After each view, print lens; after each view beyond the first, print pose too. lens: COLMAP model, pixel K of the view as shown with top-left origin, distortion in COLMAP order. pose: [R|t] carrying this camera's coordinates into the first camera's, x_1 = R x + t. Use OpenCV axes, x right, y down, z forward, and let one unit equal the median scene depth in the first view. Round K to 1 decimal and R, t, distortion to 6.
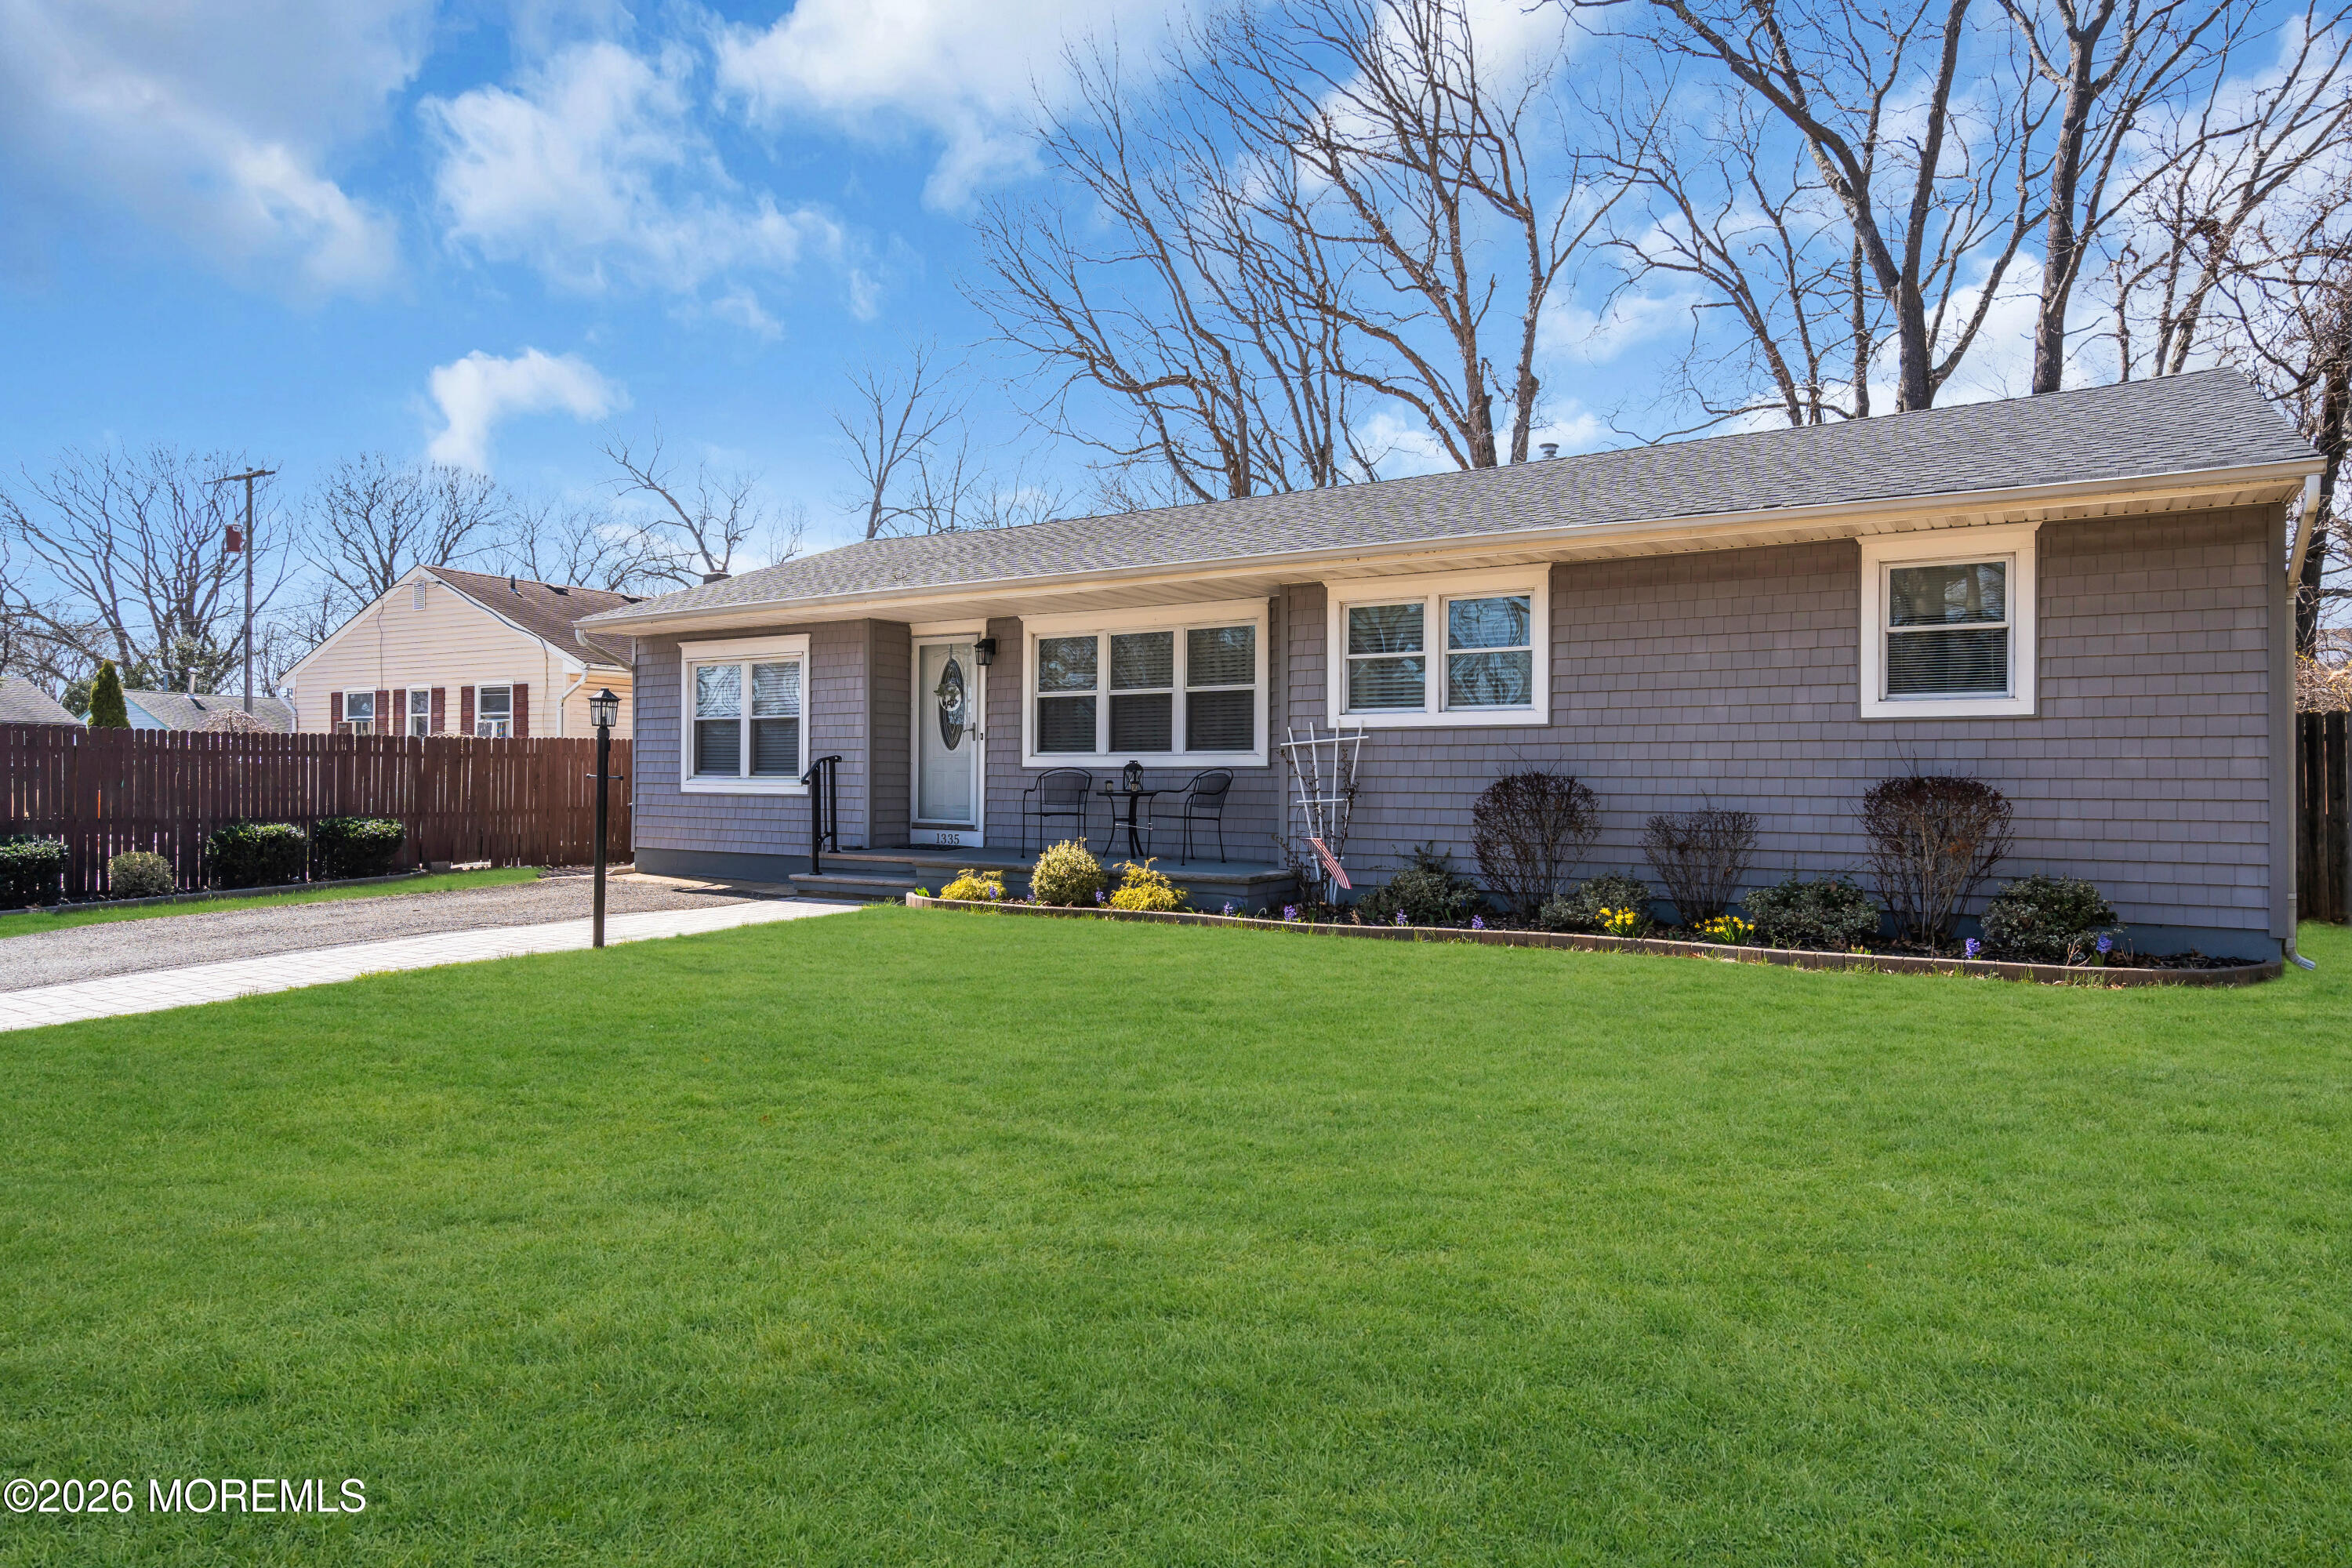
lens RADIAL K [[1398.4, 0, 1176.0], [0, 1398.4, 784.0], [0, 0, 1]] dist [0.017770, -0.010656]
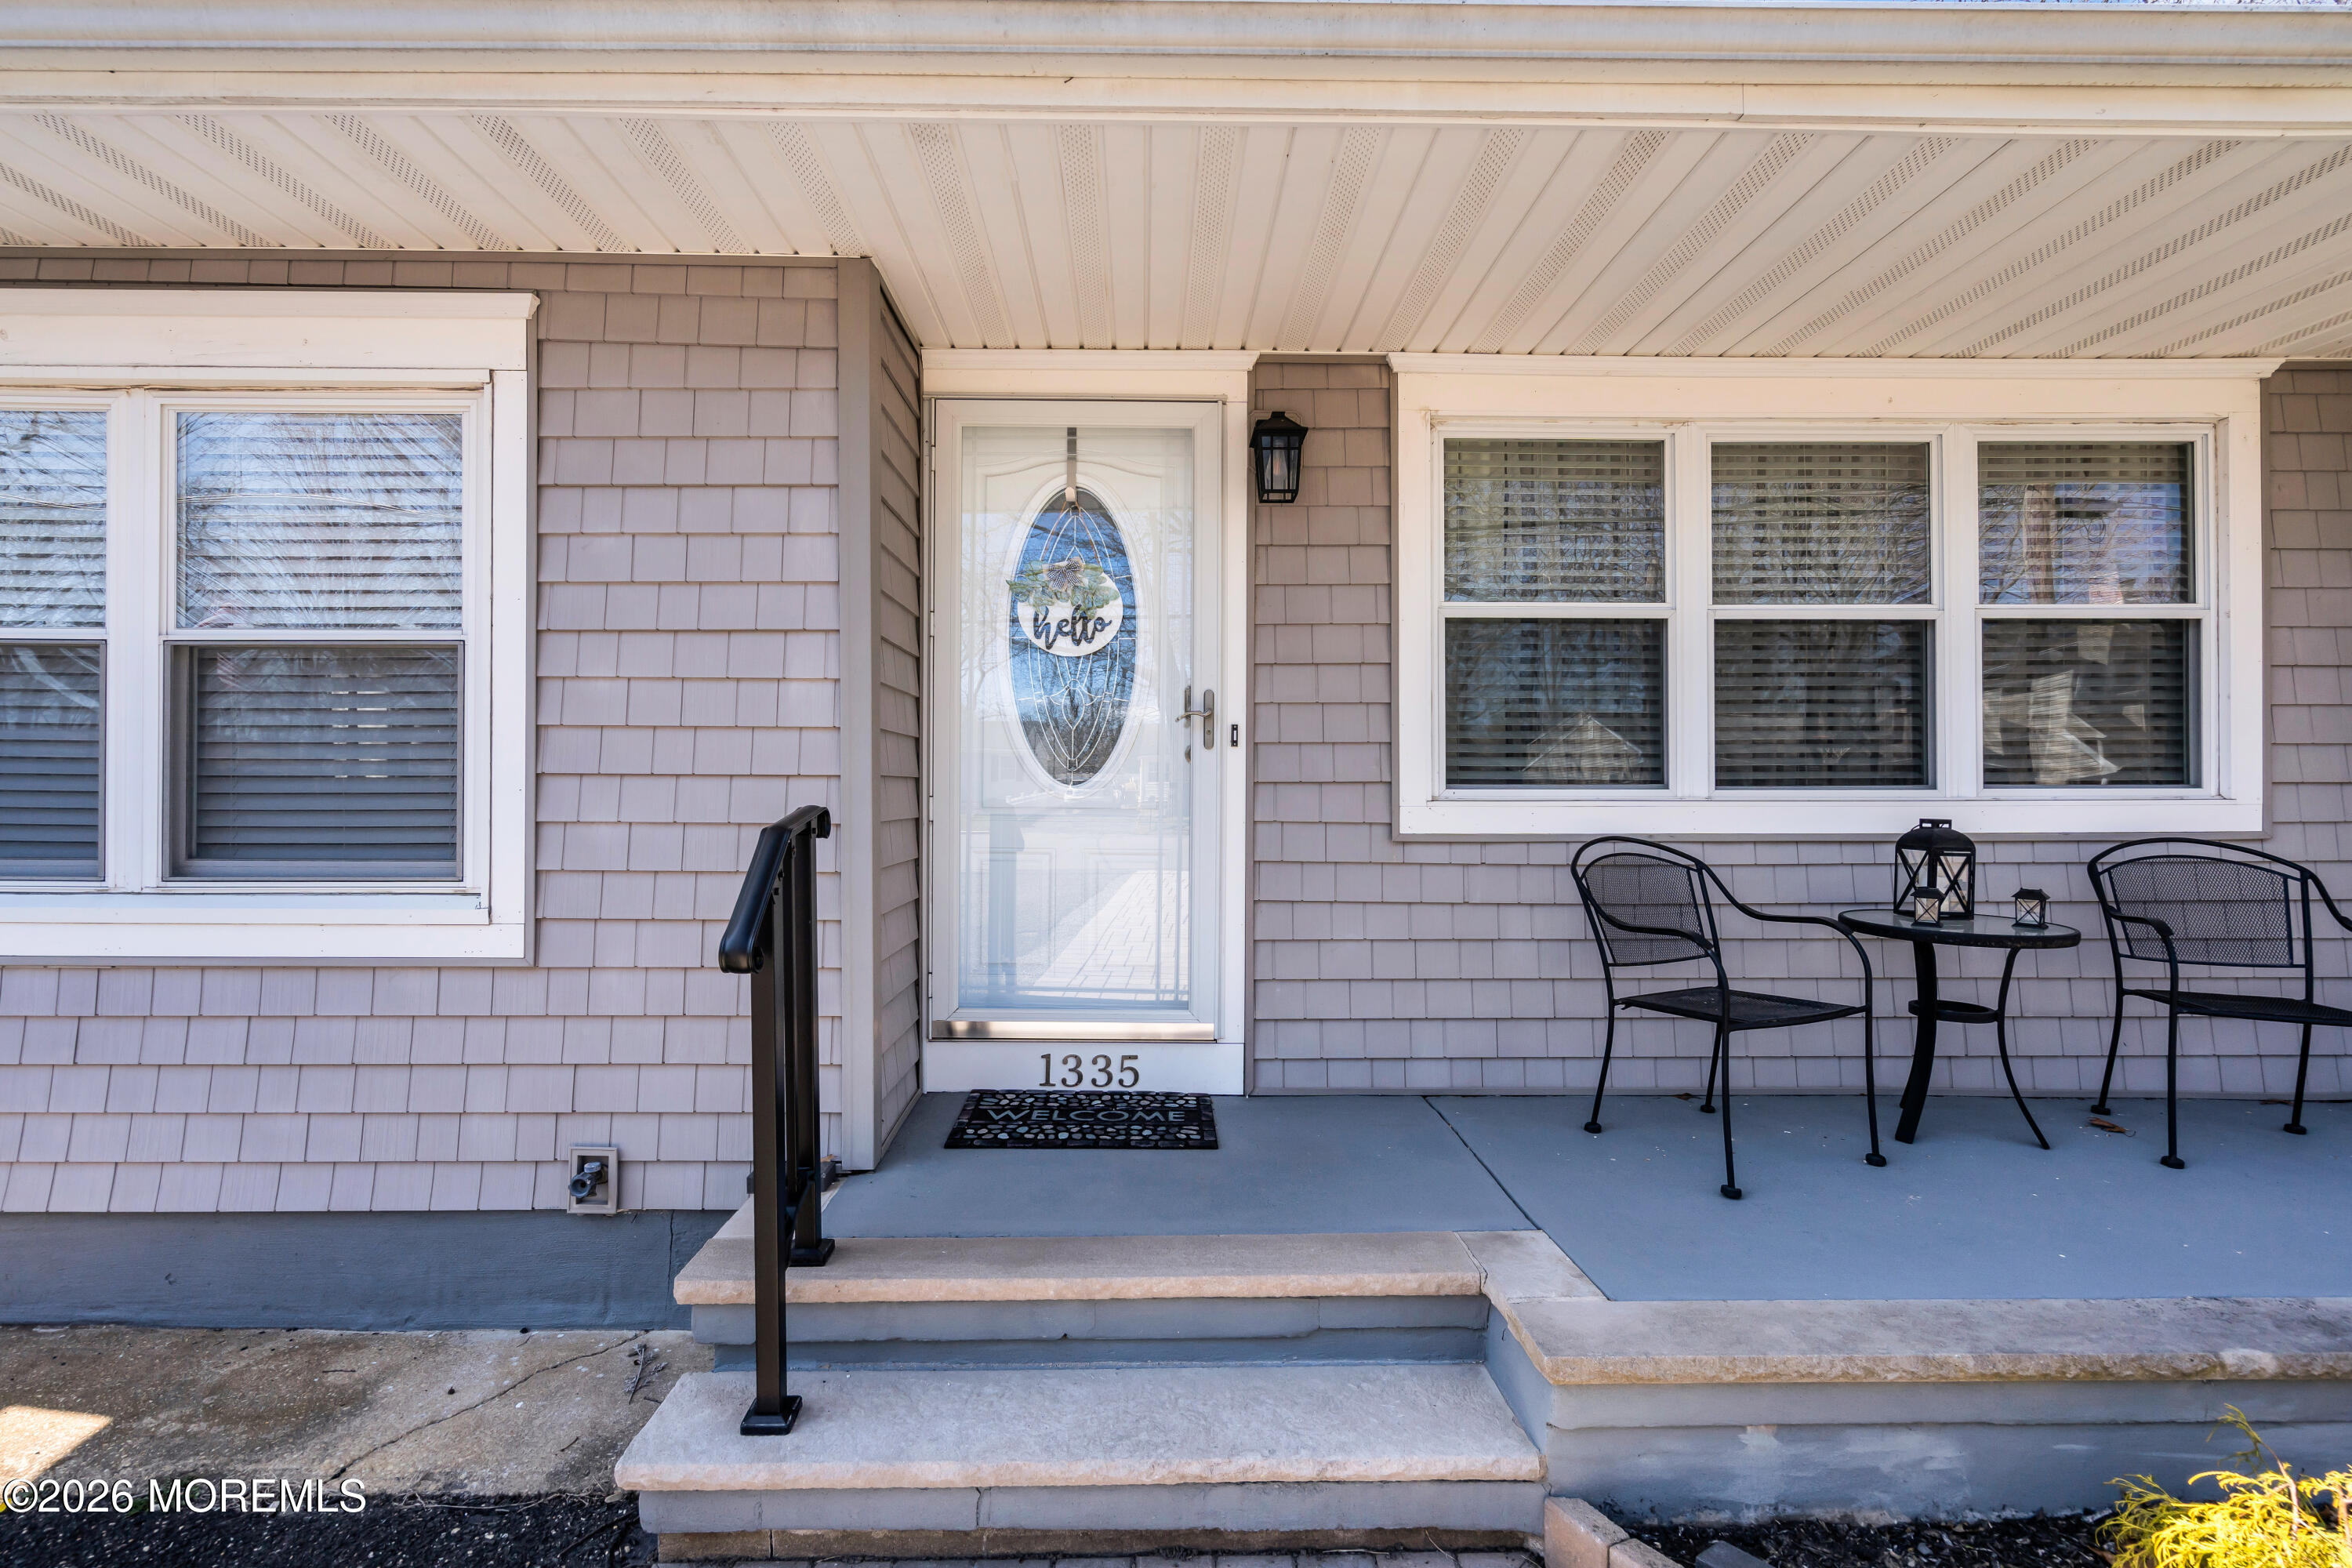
lens RADIAL K [[1075.9, 0, 1176.0], [0, 1075.9, 784.0], [0, 0, 1]] dist [-0.001105, 0.000130]
pose [[0.835818, -0.002632, 0.549001, -0.303121], [0.004418, 0.999988, -0.001931, -0.024455], [-0.548990, 0.004039, 0.835819, 0.874346]]
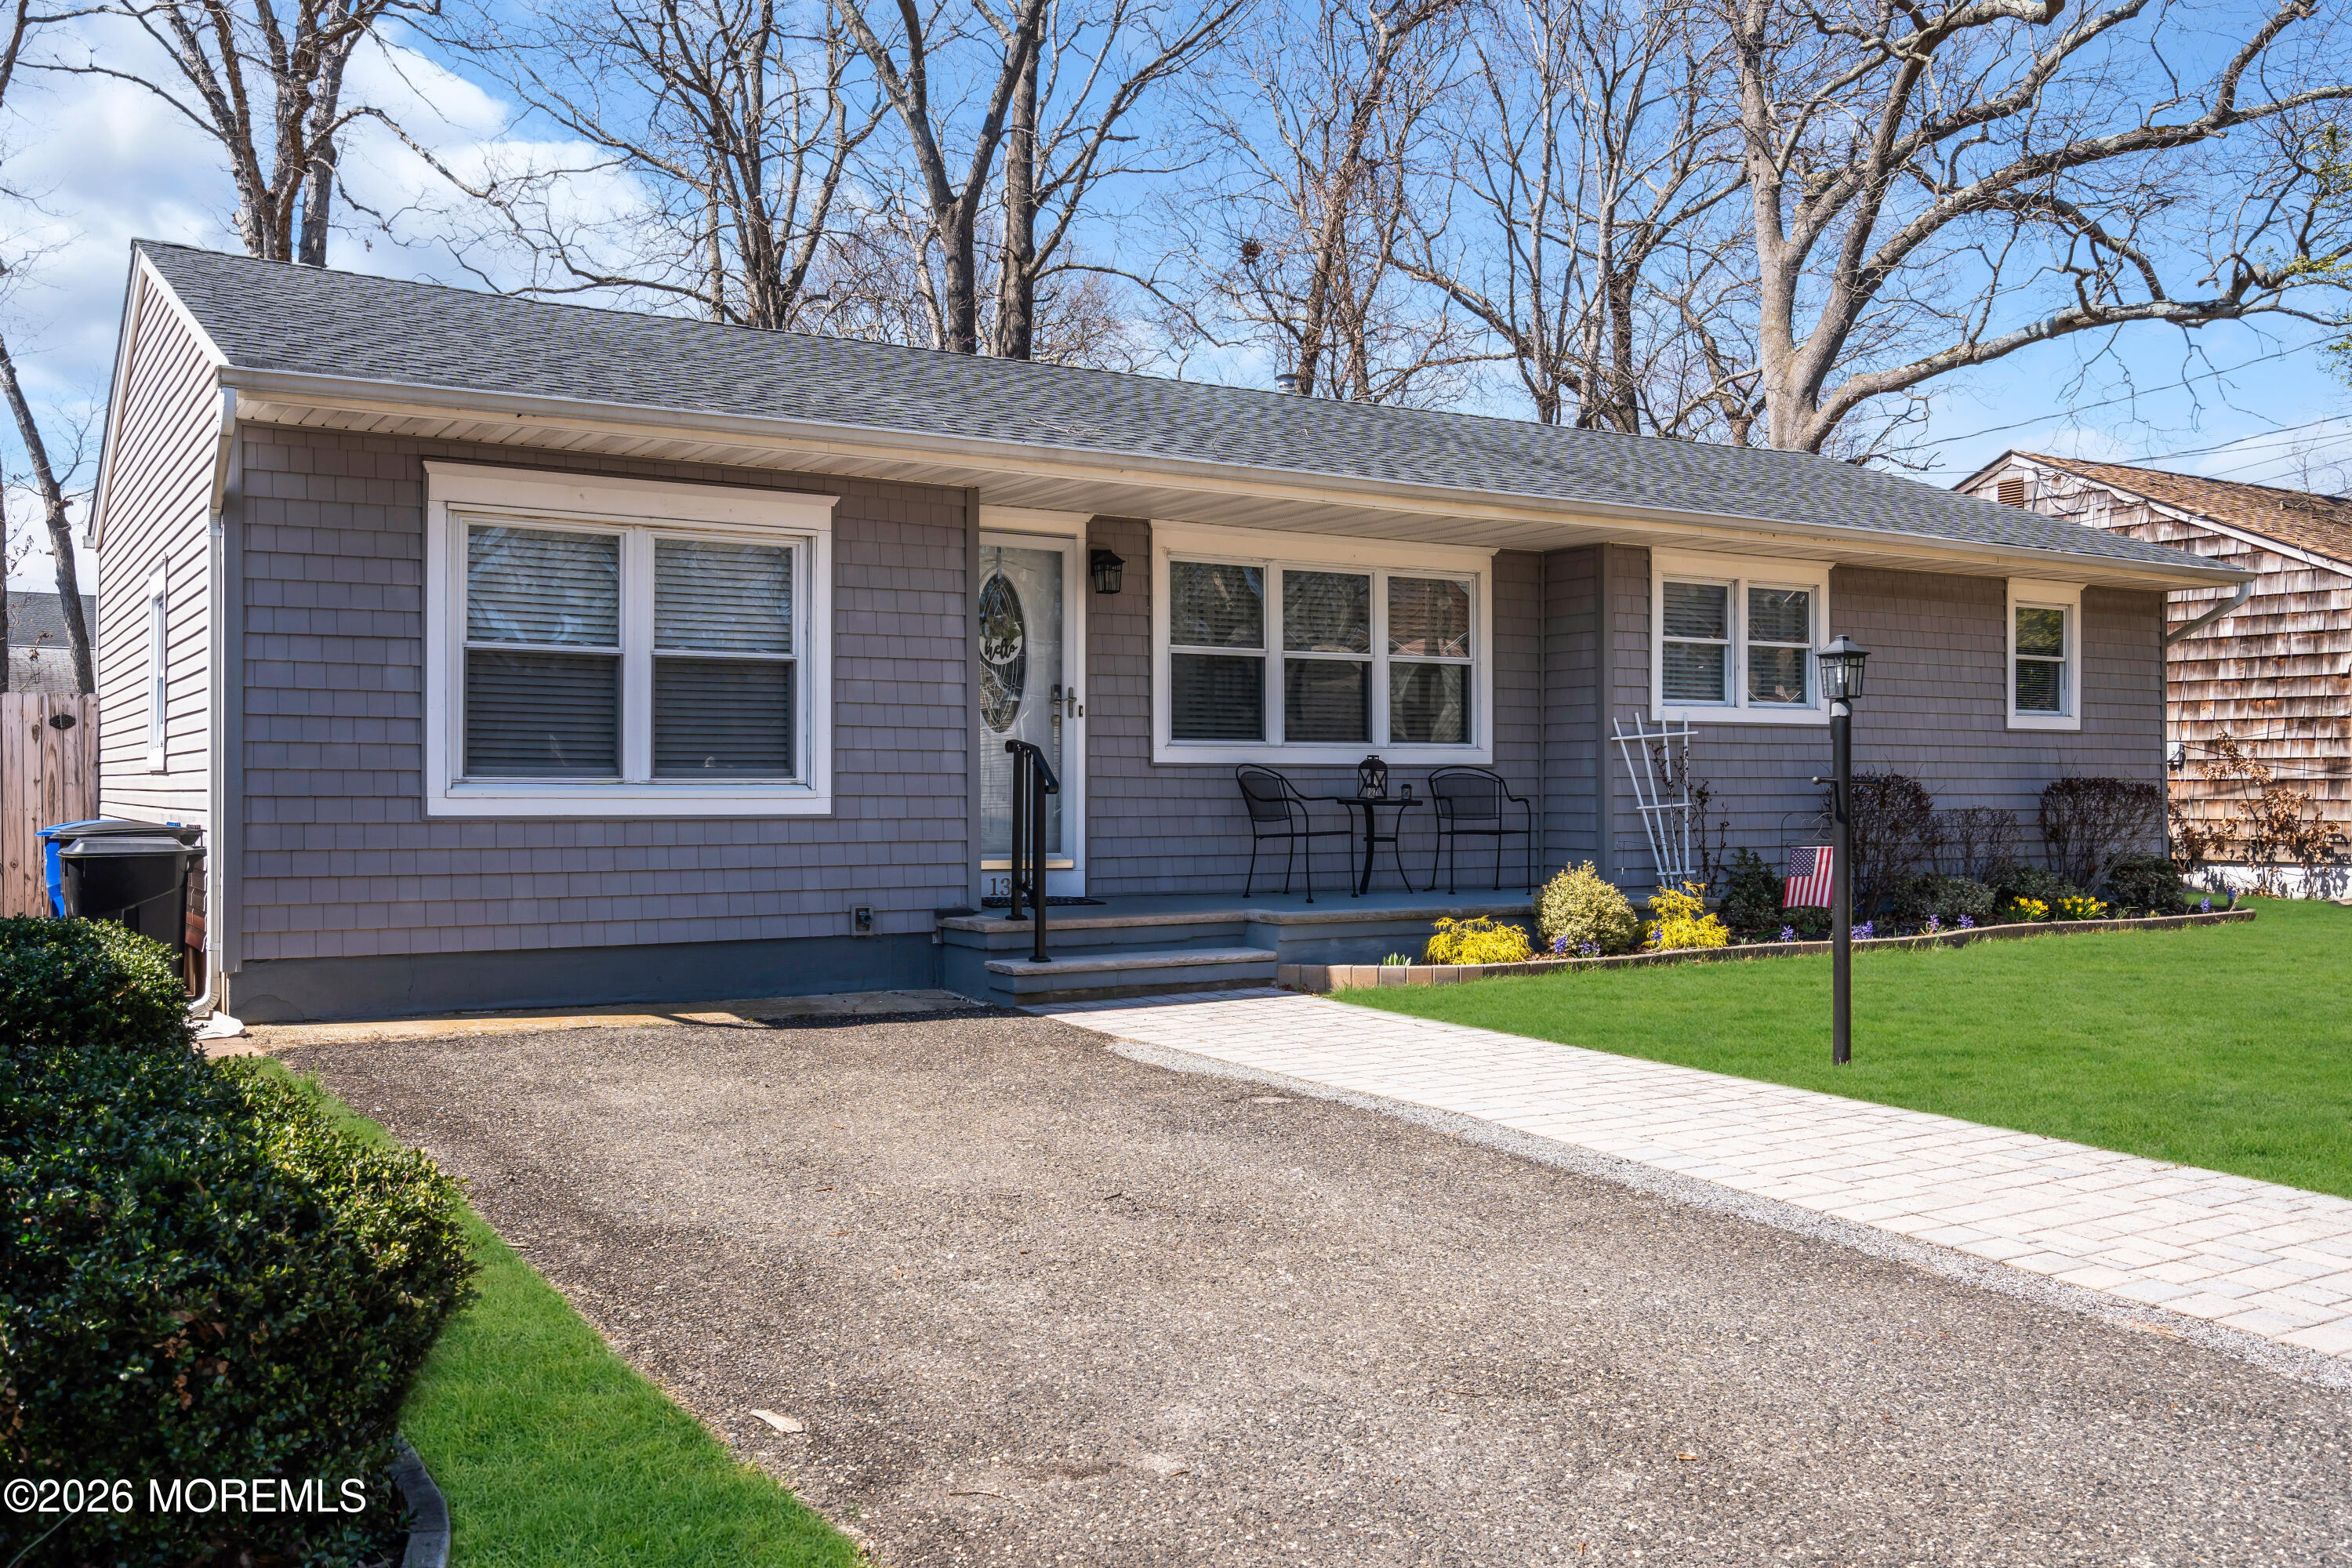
lens RADIAL K [[1970.4, 0, 1176.0], [0, 1970.4, 784.0], [0, 0, 1]] dist [0.008353, 0.001280]
pose [[0.430944, -0.005817, 0.902360, -0.952937], [0.003272, 0.999983, 0.004884, -0.007302], [-0.902373, 0.000848, 0.430955, 0.649588]]
